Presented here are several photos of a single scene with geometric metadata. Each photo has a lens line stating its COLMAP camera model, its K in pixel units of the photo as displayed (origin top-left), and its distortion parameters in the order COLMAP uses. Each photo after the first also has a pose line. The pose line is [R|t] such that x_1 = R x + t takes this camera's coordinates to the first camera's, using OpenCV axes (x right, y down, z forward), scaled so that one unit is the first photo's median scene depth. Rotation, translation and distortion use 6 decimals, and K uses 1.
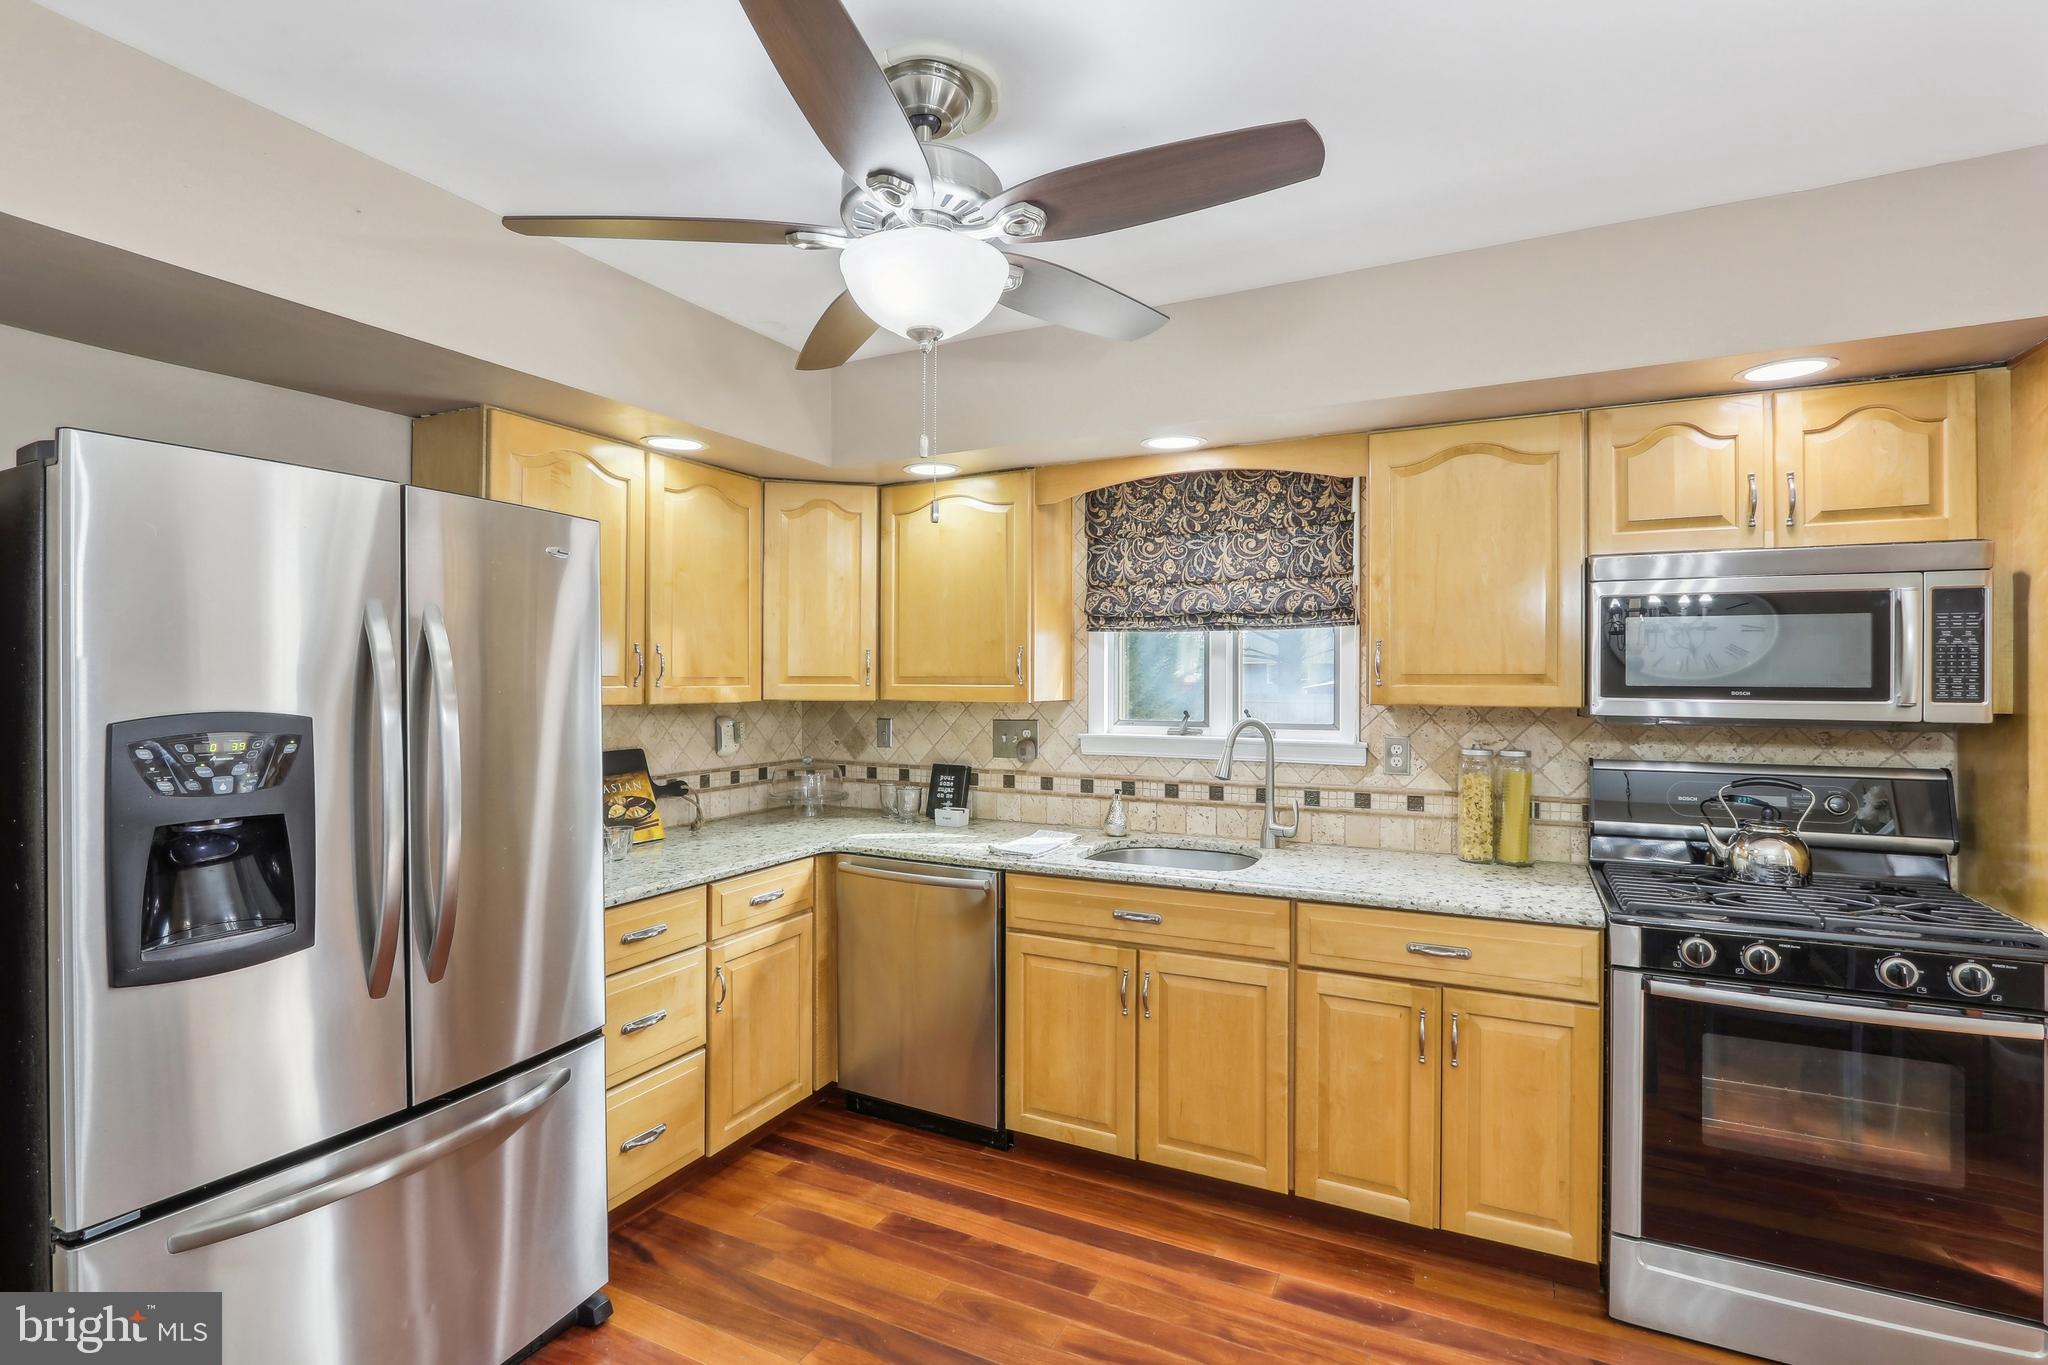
lens RADIAL K [[952.6, 0, 1025.3], [0, 952.6, 673.6], [0, 0, 1]] dist [-0.023506, 0.006000]
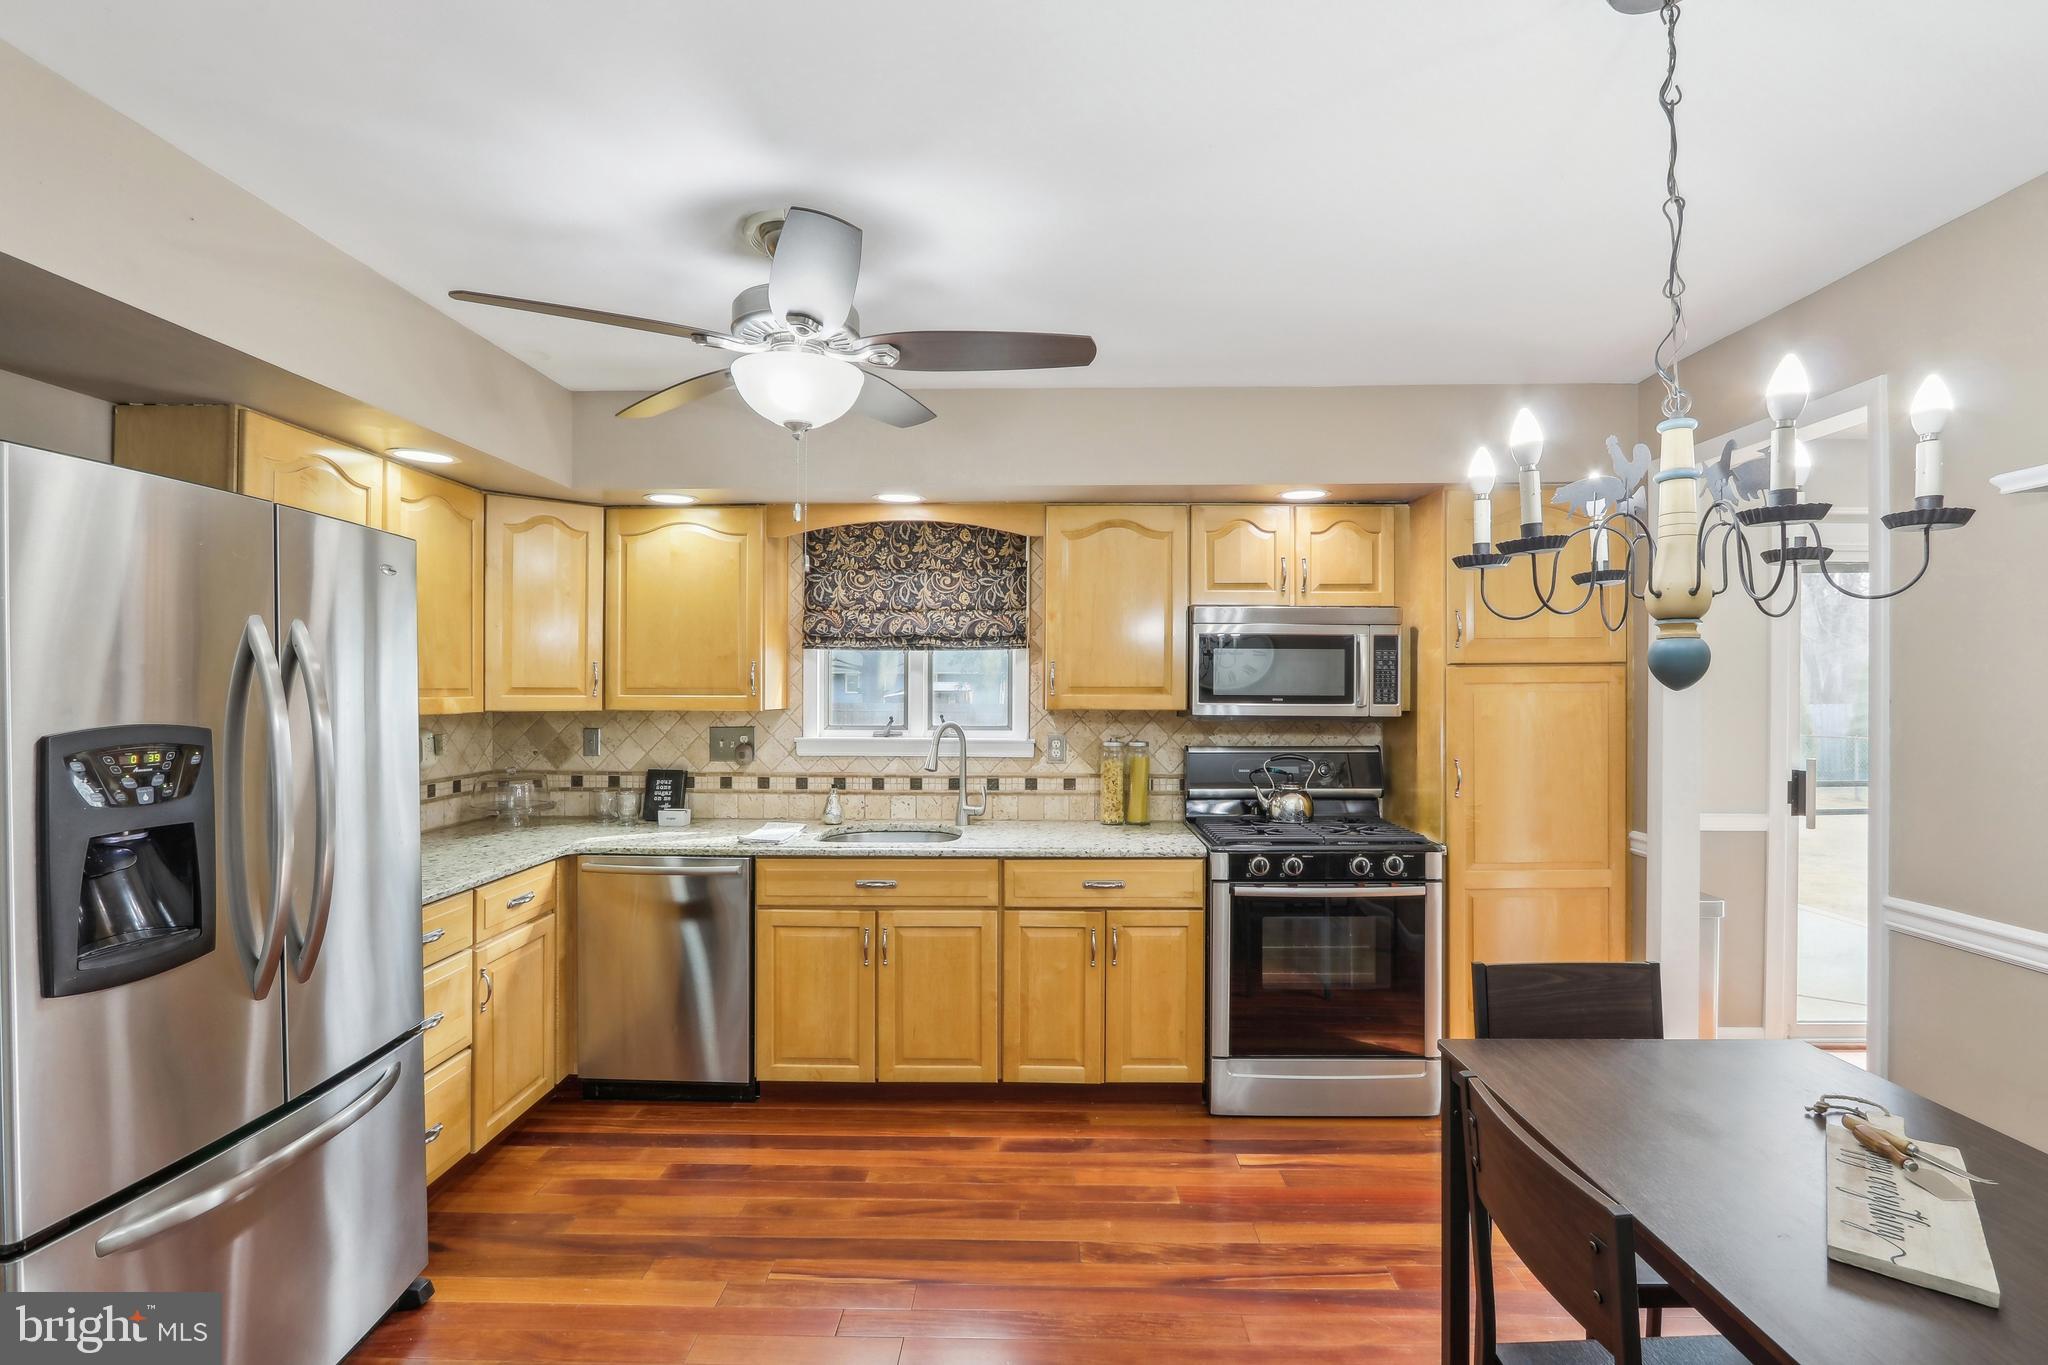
lens RADIAL K [[951.1, 0, 1028.6], [0, 951.1, 686.4], [0, 0, 1]] dist [-0.021257, 0.006627]
pose [[0.901476, 0.001081, 0.432828, -0.227705], [-0.002629, 0.999992, 0.002978, -0.003313], [-0.432822, -0.003822, 0.901471, -0.182673]]
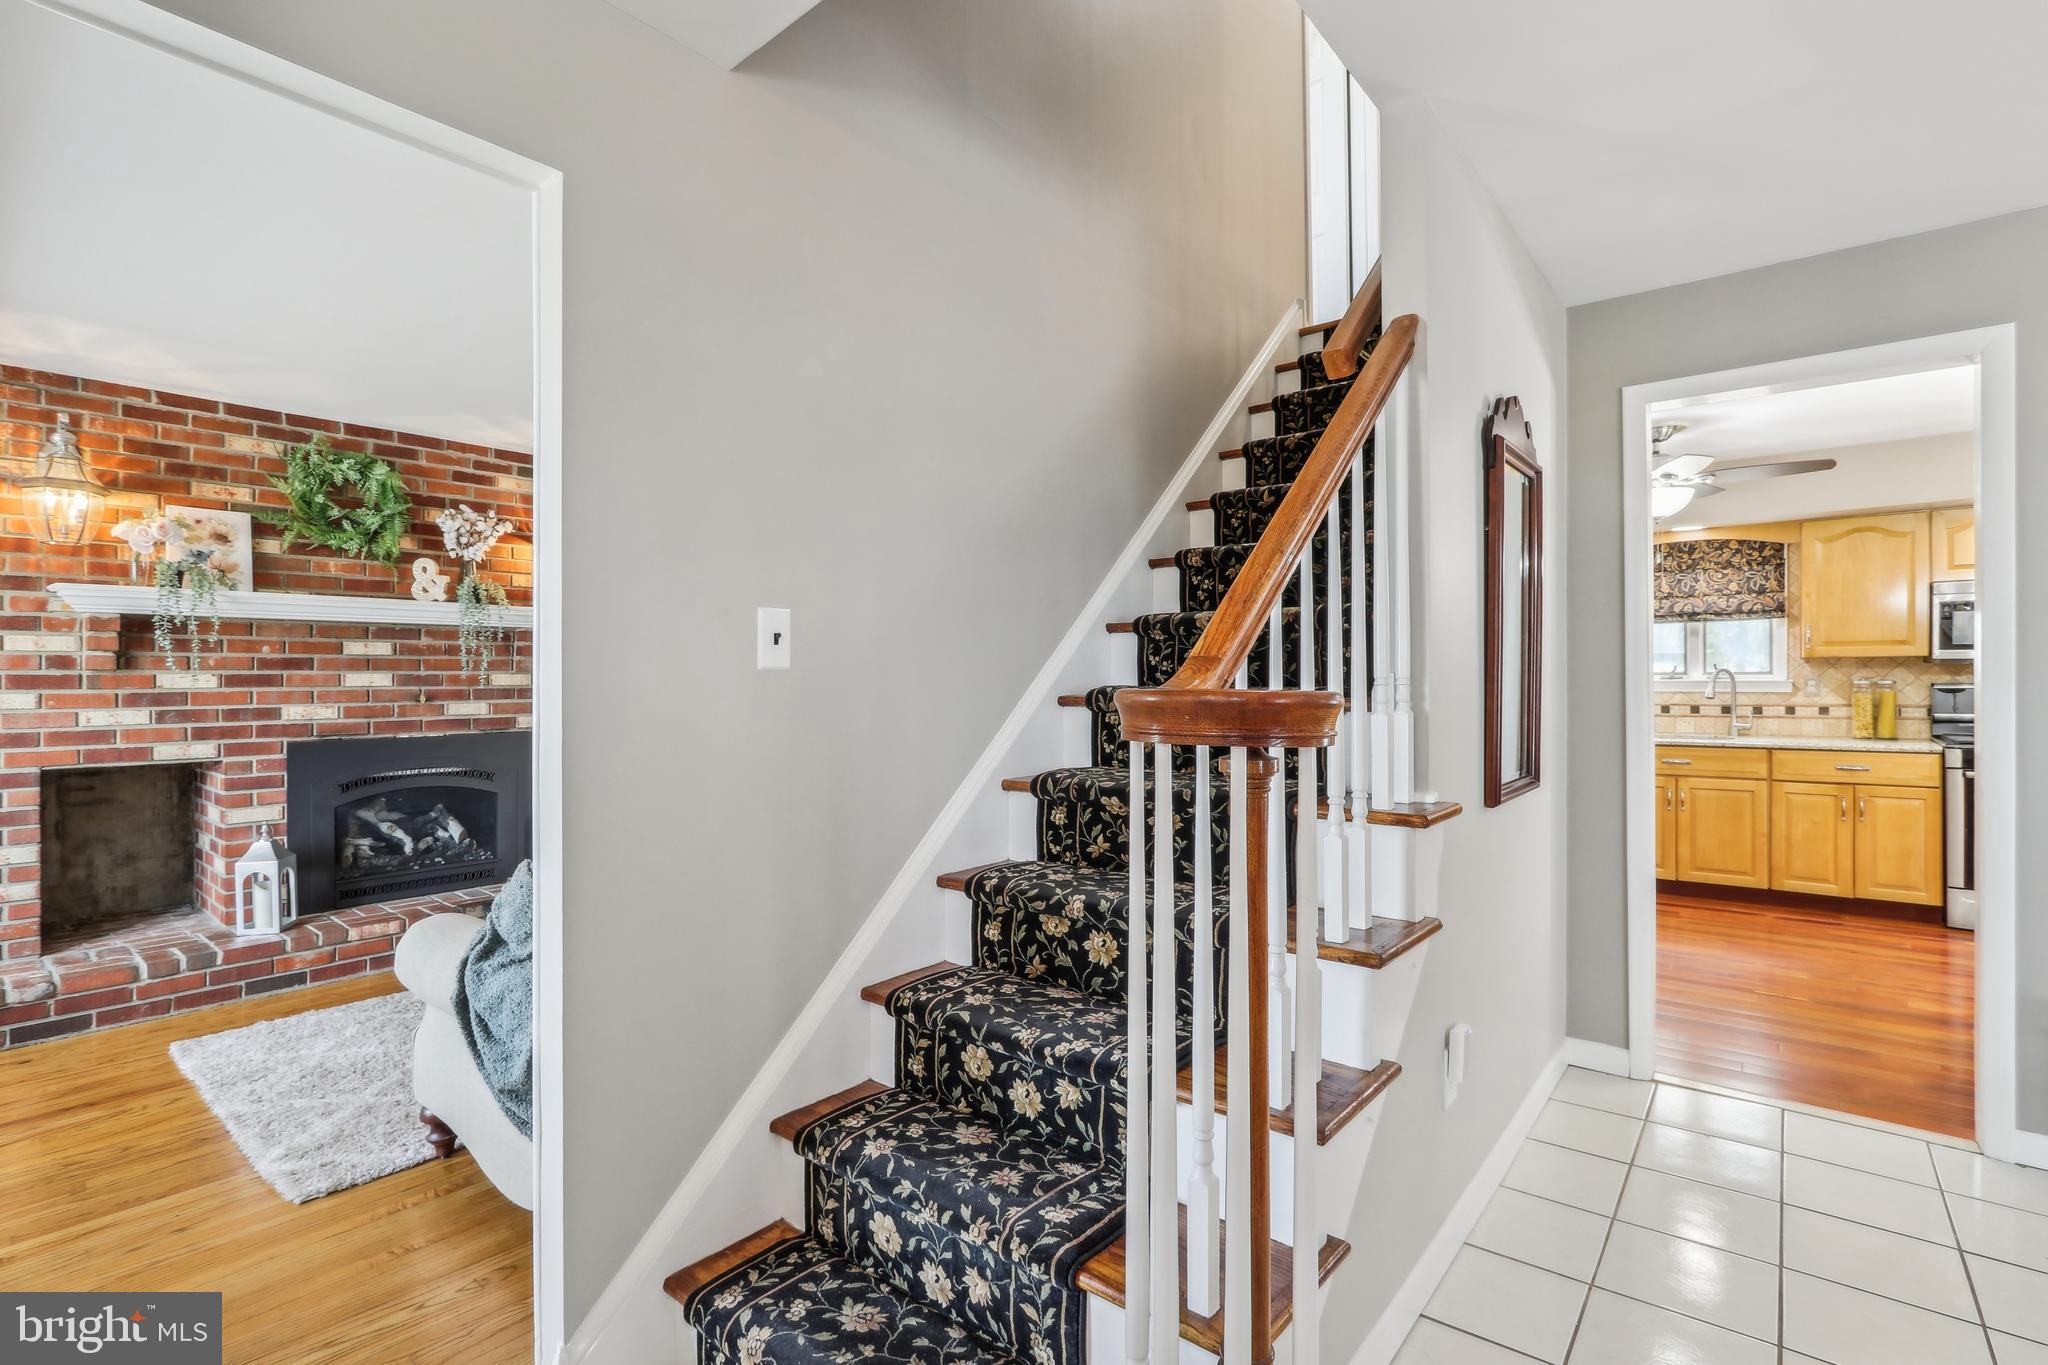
lens RADIAL K [[952.6, 0, 1025.3], [0, 952.6, 673.6], [0, 0, 1]] dist [-0.023506, 0.006000]
pose [[0.976554, -0.008364, -0.215111, -0.791394], [0.008822, 0.999960, 0.001168, 0.048412], [0.215092, -0.003038, 0.976589, -1.254554]]
